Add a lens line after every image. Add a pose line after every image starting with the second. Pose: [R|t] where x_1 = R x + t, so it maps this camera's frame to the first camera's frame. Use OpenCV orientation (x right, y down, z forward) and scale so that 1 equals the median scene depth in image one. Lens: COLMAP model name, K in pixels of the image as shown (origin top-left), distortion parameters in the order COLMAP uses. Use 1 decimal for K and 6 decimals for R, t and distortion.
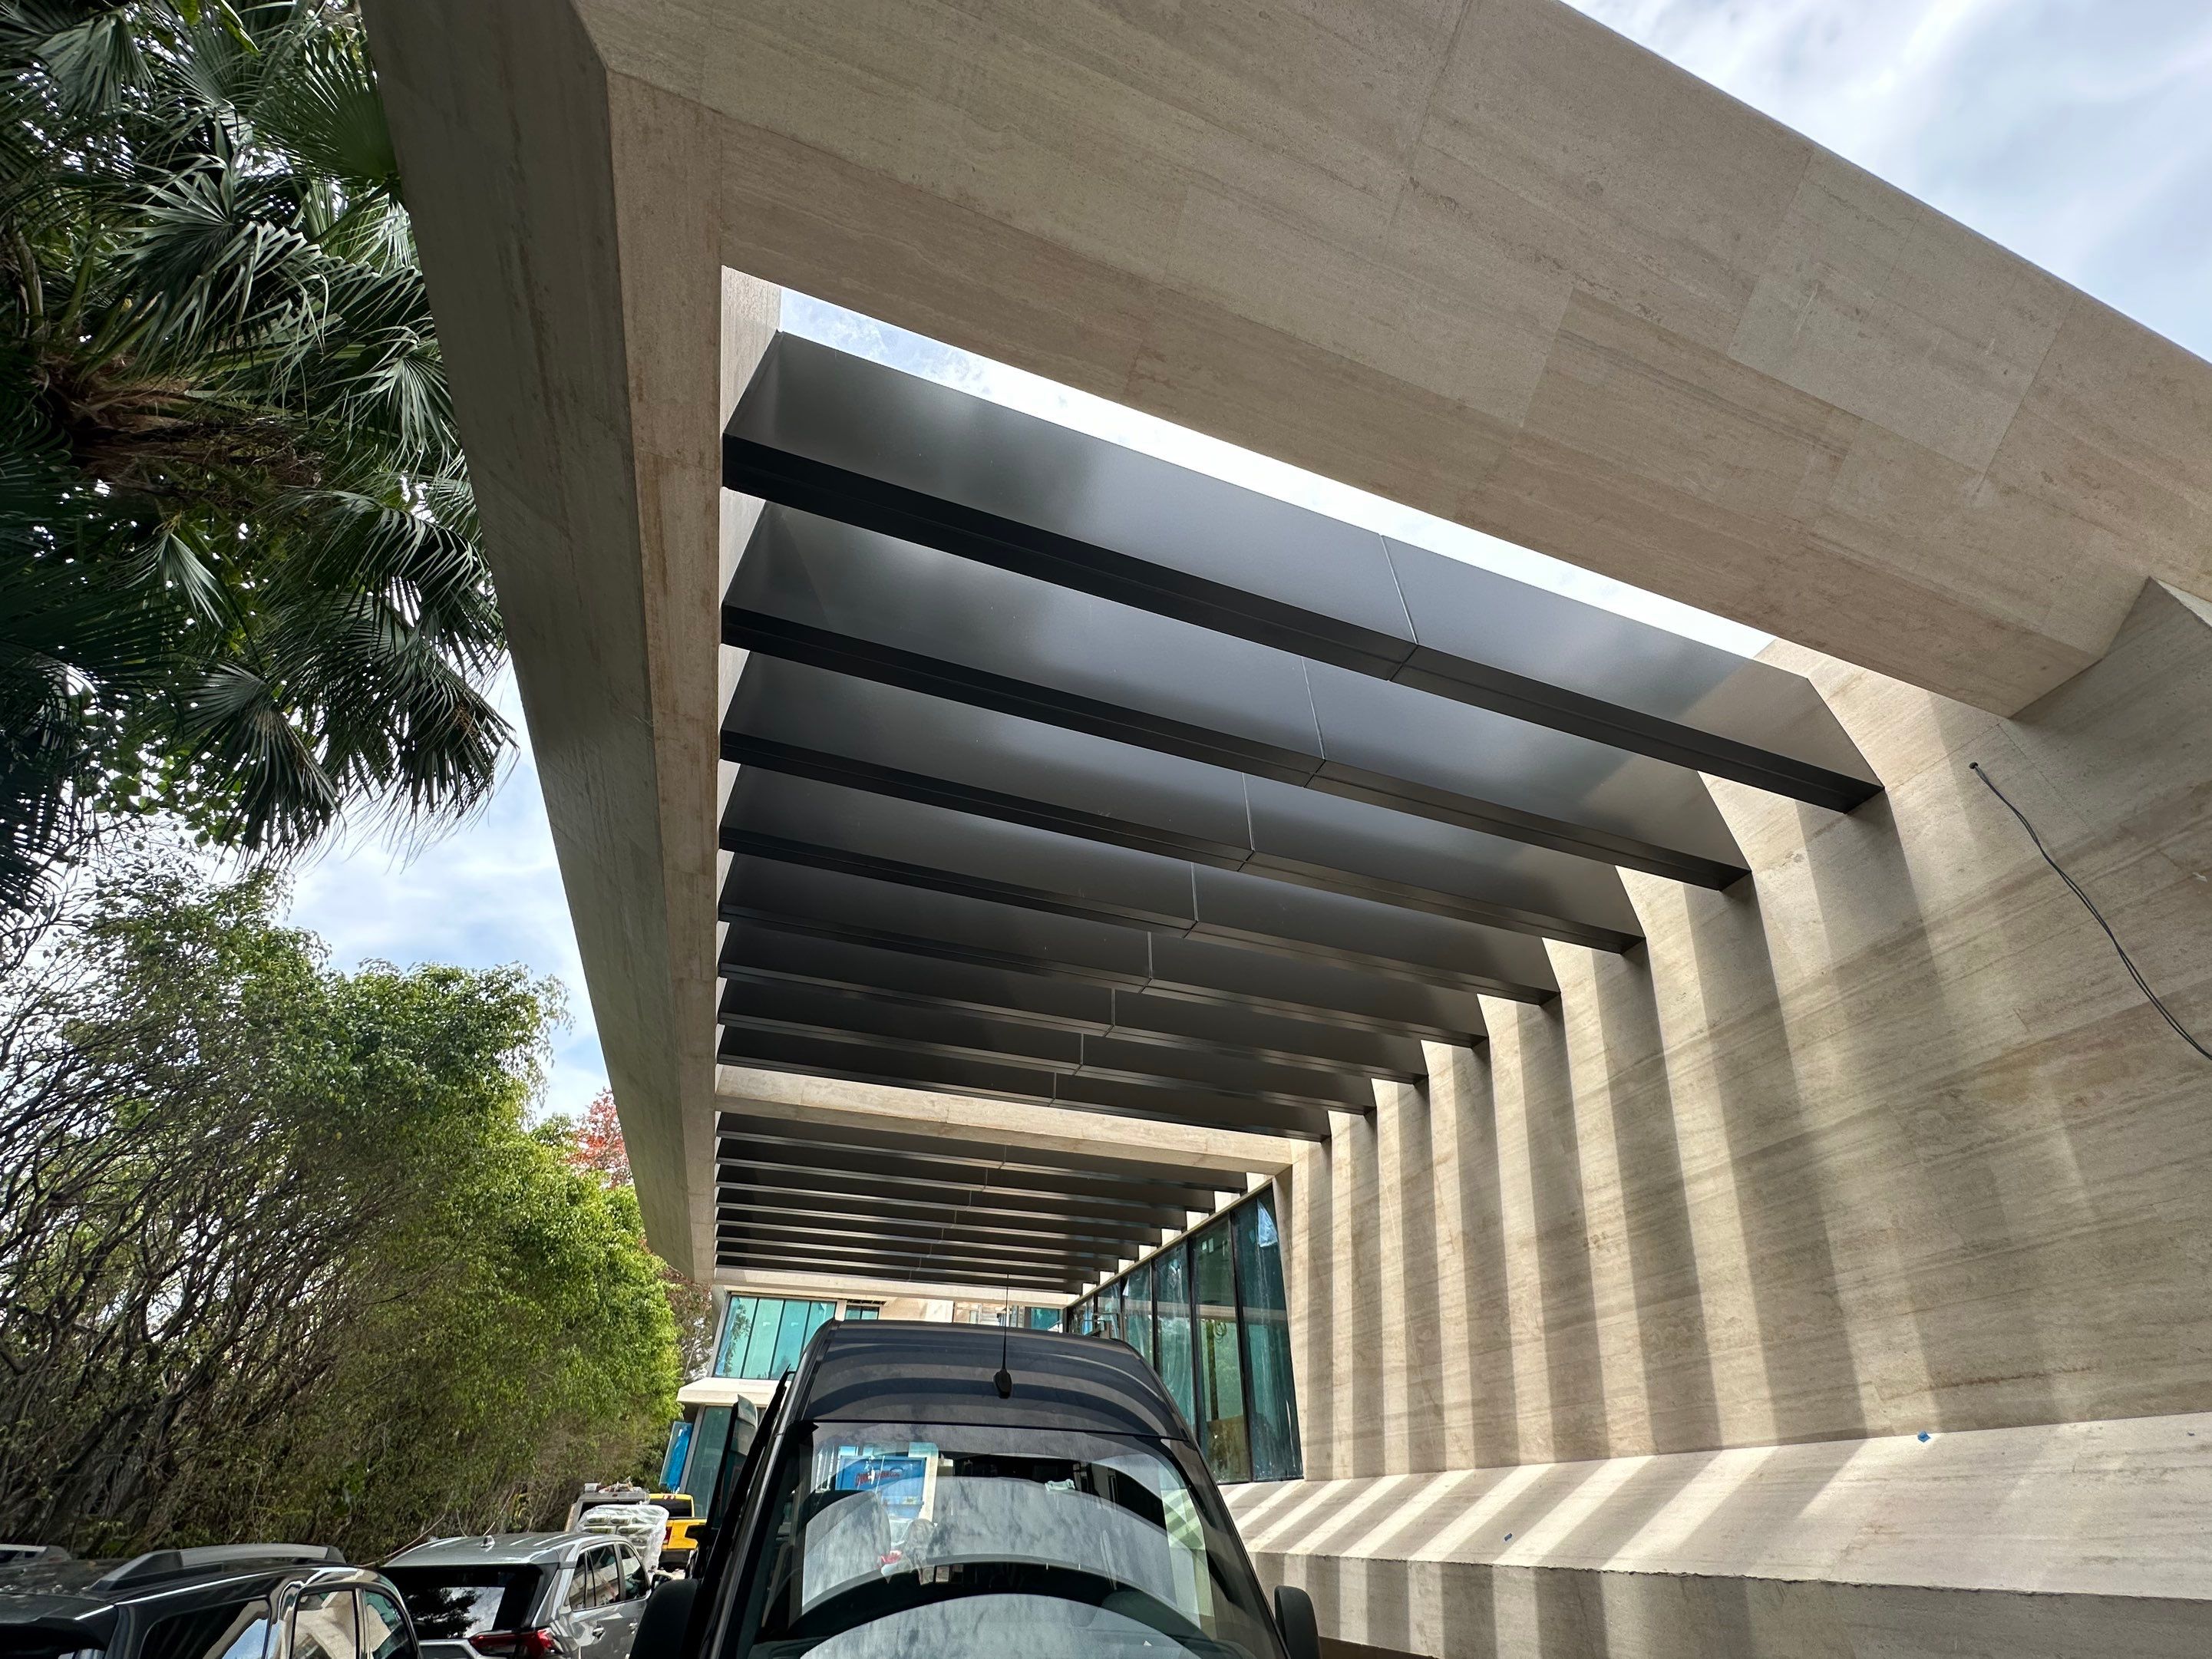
lens RADIAL K [[900.0, 0, 1113.7], [0, 900.0, 824.0], [0, 0, 1]] dist [-0.004075, 0.000894]
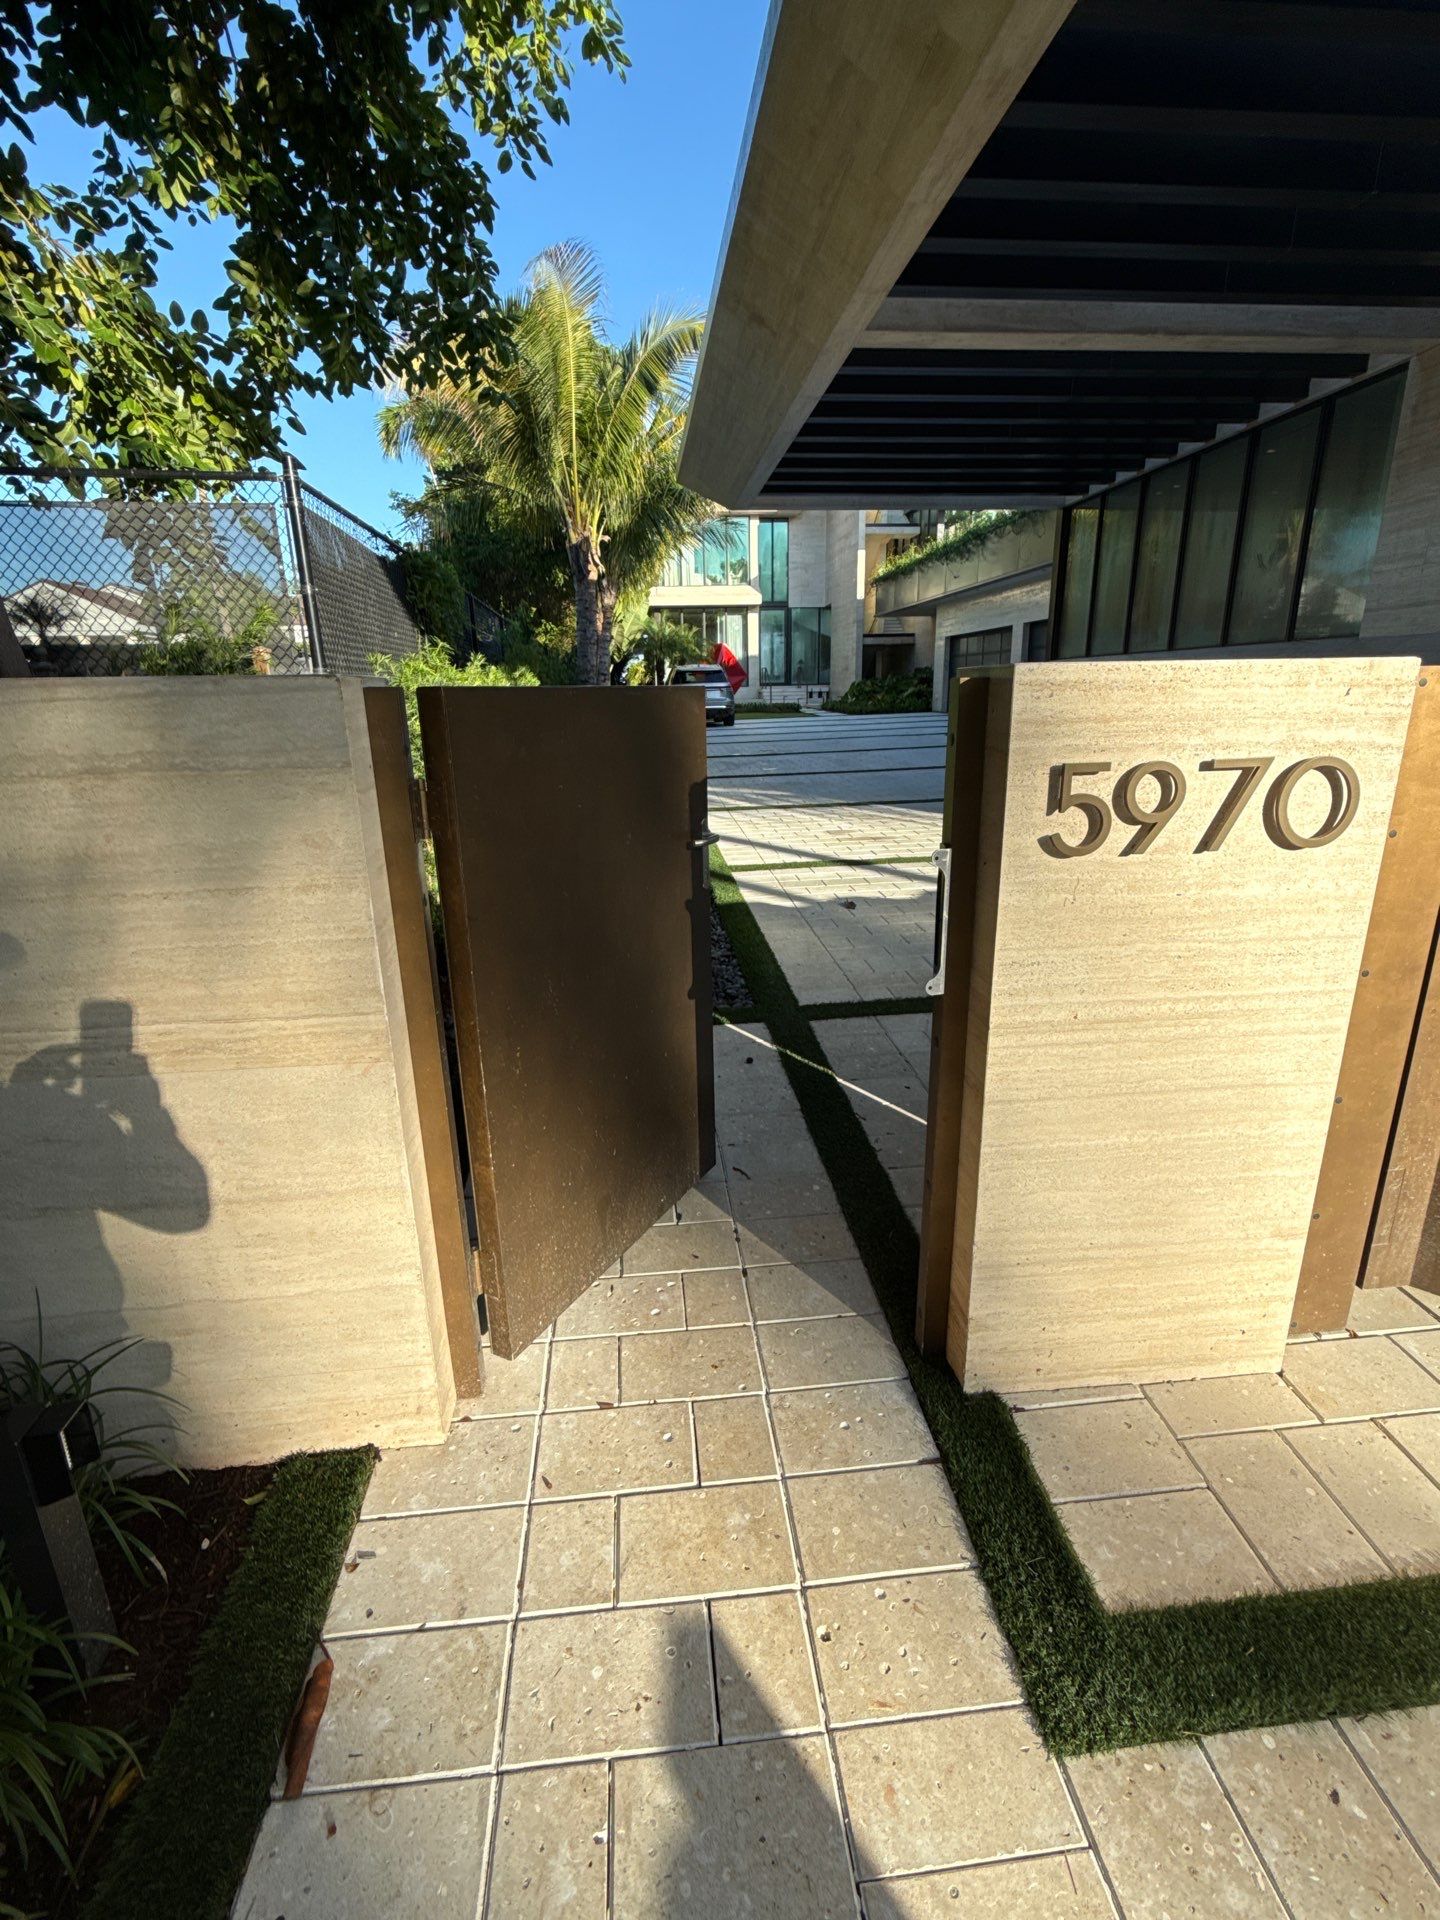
lens RADIAL K [[884.2, 0, 725.7], [0, 884.2, 962.1], [0, 0, 1]] dist [-0.001415, -0.000369]
pose [[0.969908, 0.046913, -0.238910, -0.537267], [0.170524, 0.569496, 0.804111, -0.220335], [0.173782, -0.820654, 0.544359, -0.291858]]
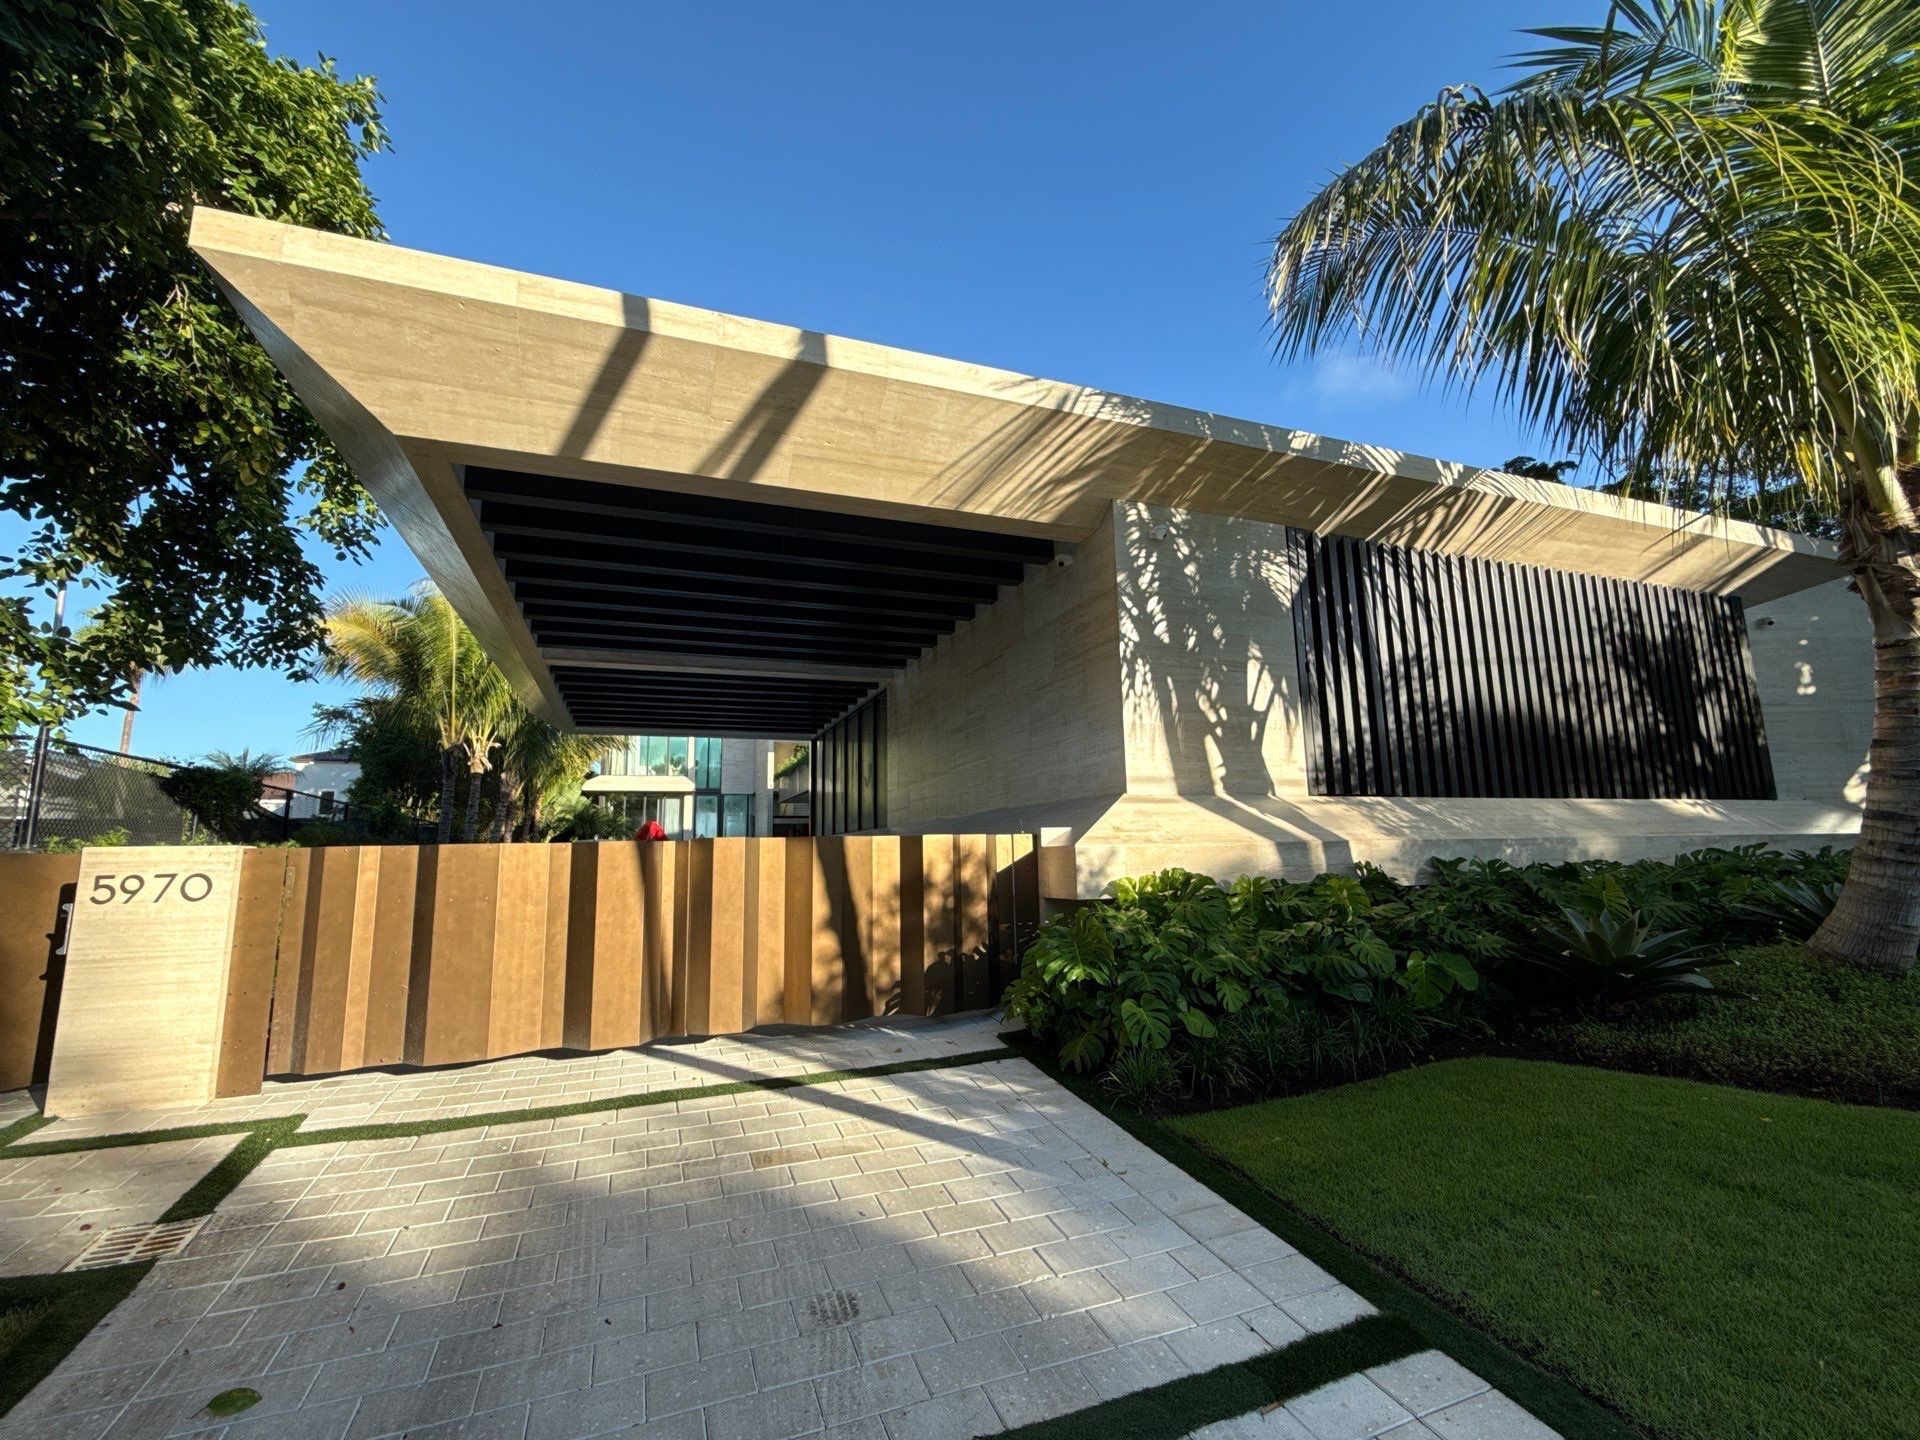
lens RADIAL K [[828.9, 0, 962.6], [0, 828.9, 721.5], [0, 0, 1]] dist [-0.001798, 0.000014]
pose [[0.999425, -0.026140, 0.021573, 0.571196], [0.012307, 0.872970, 0.487619, -0.640956], [-0.031579, -0.487073, 0.872790, -0.880037]]
